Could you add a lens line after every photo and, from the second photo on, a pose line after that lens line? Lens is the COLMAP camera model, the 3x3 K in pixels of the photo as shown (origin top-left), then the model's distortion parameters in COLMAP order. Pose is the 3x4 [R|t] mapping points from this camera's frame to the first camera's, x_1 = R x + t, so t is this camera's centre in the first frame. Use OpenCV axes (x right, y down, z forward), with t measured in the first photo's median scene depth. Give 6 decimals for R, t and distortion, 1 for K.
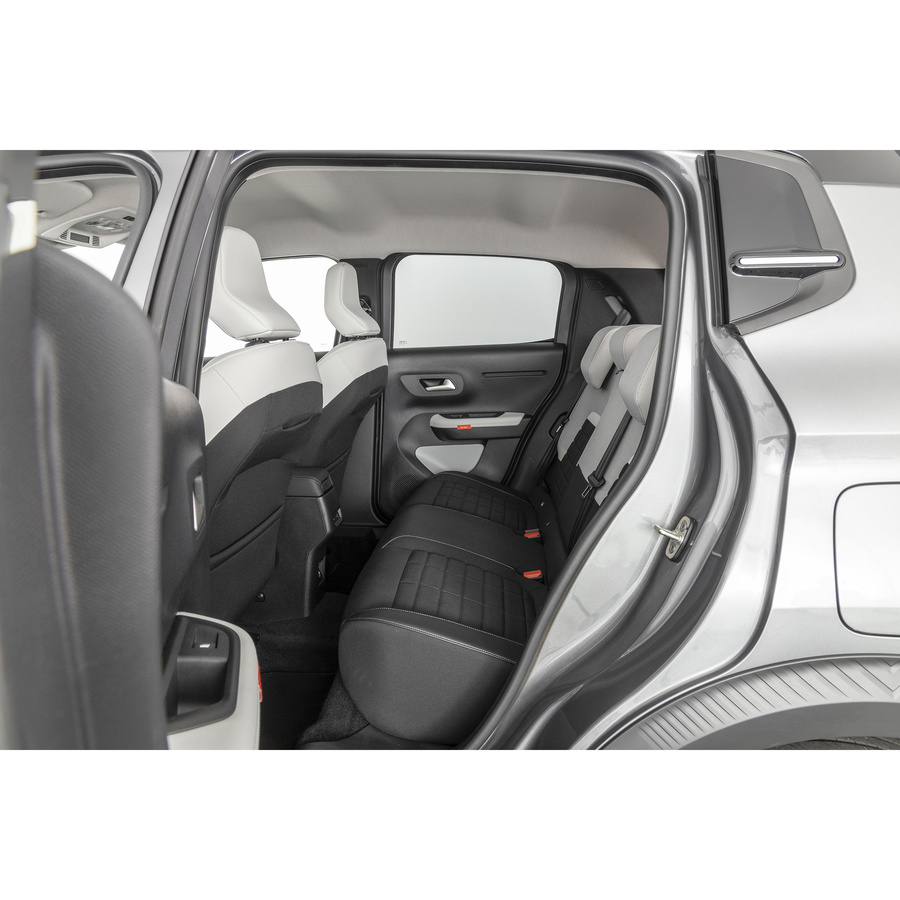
lens RADIAL K [[604.7, 0, 448.2], [0, 604.7, 453.9], [0, 0, 1]] dist [0.003266, -0.001288]
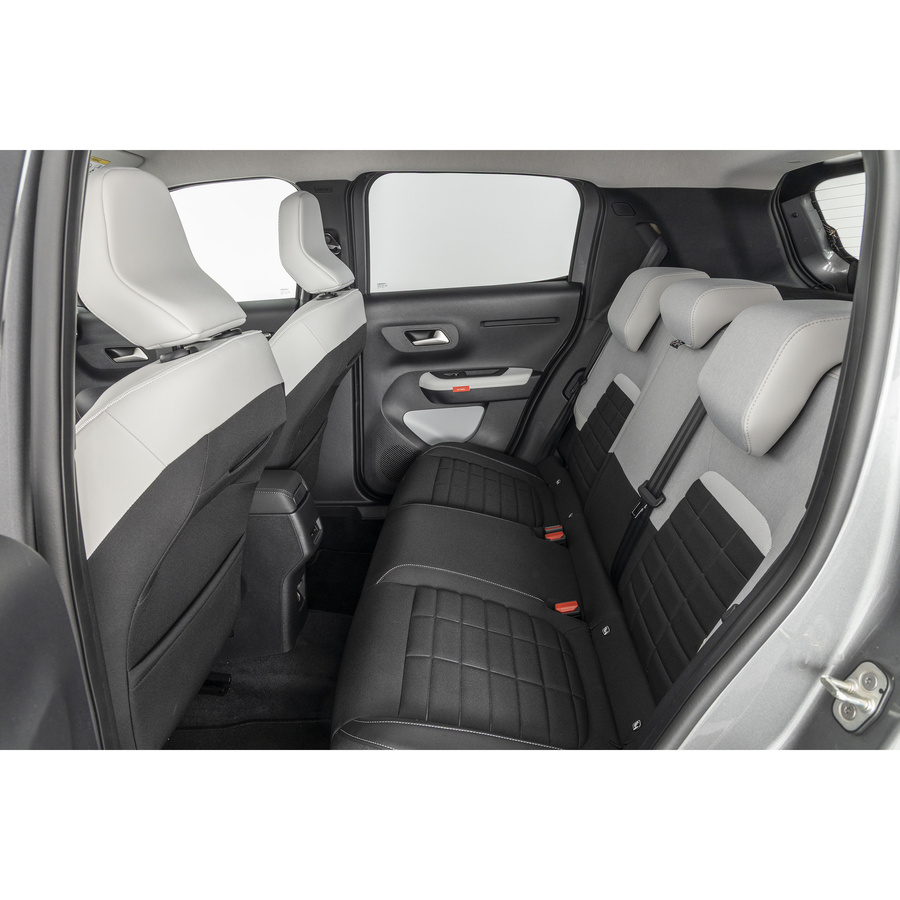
lens RADIAL K [[604.7, 0, 448.2], [0, 604.7, 451.7], [0, 0, 1]] dist [0.003266, -0.001288]
pose [[0.998488, -0.041043, 0.036571, -0.027055], [0.034808, 0.986940, 0.157280, -0.096163], [-0.042549, -0.155769, 0.986877, 0.175633]]
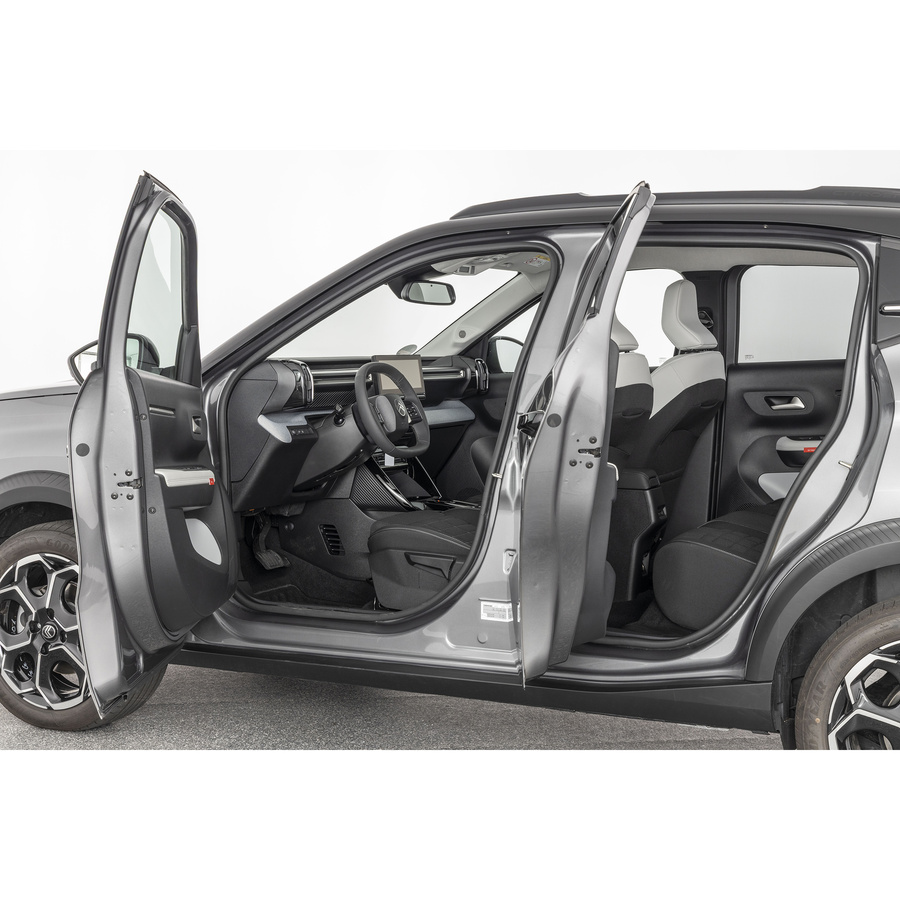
lens RADIAL K [[1604.2, 0, 448.3], [0, 1604.2, 448.1], [0, 0, 1]] dist [0.083839, 0.000000]
pose [[0.939195, 0.022912, -0.342618, 0.357000], [-0.067650, 0.990563, -0.119202, 0.289292], [0.336653, 0.135132, 0.931882, -1.481774]]
